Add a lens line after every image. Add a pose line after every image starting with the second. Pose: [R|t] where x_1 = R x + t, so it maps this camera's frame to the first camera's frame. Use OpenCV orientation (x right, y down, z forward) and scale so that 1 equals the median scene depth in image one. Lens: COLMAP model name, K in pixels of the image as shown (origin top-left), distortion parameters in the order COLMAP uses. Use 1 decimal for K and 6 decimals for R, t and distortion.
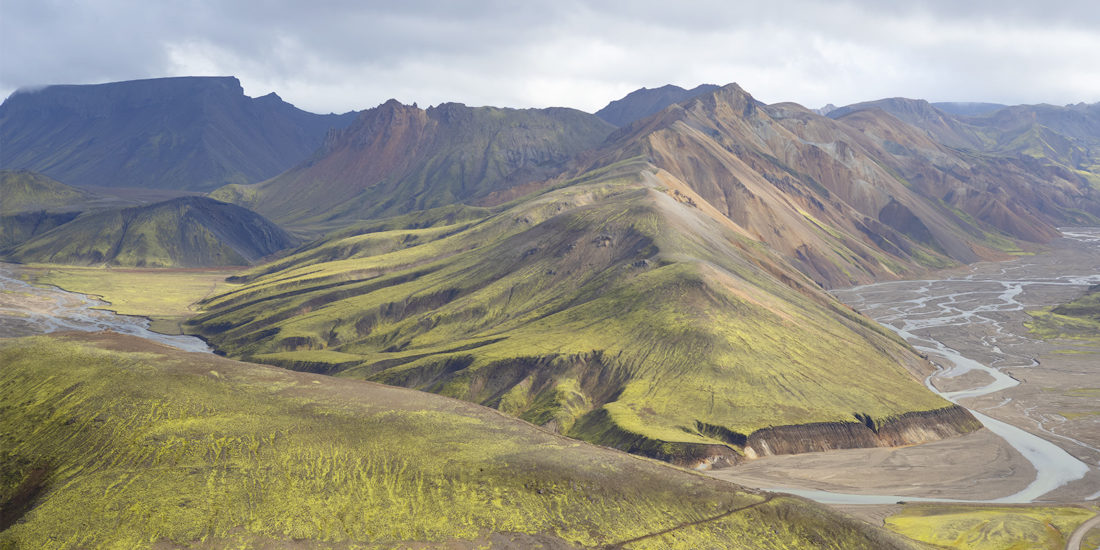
lens RADIAL K [[1518.9, 0, 550.0], [0, 1518.9, 275.0], [0, 0, 1]] dist [0.017116, 0.000397]
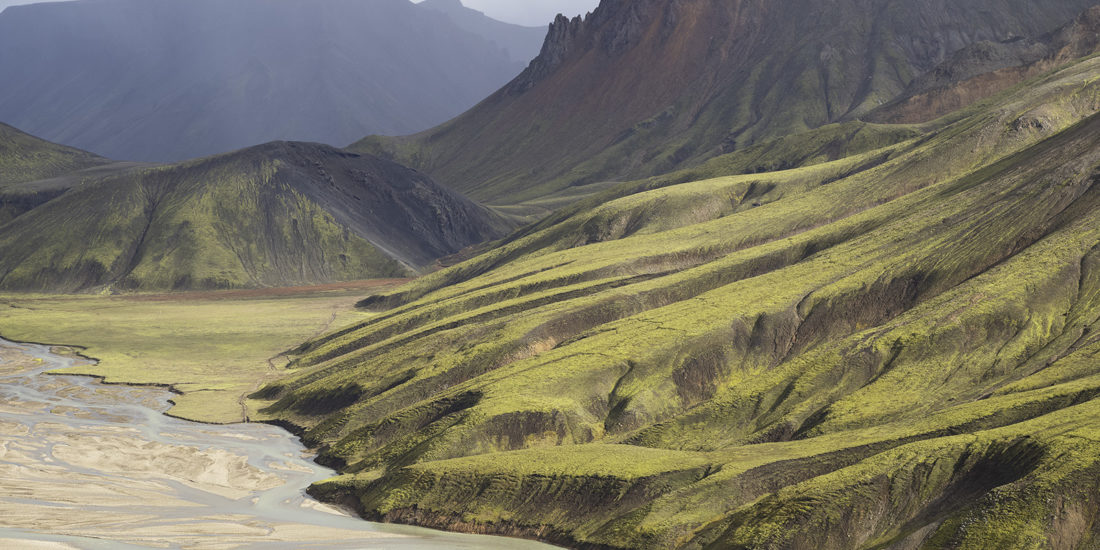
lens RADIAL K [[2822.1, 0, 550.0], [0, 2822.1, 275.0], [0, 0, 1]] dist [0.040245, -0.361118]
pose [[0.987831, -0.049350, -0.147497, -0.047451], [0.047682, 0.998753, -0.014826, 0.015091], [0.148045, 0.007612, 0.988951, 0.263461]]
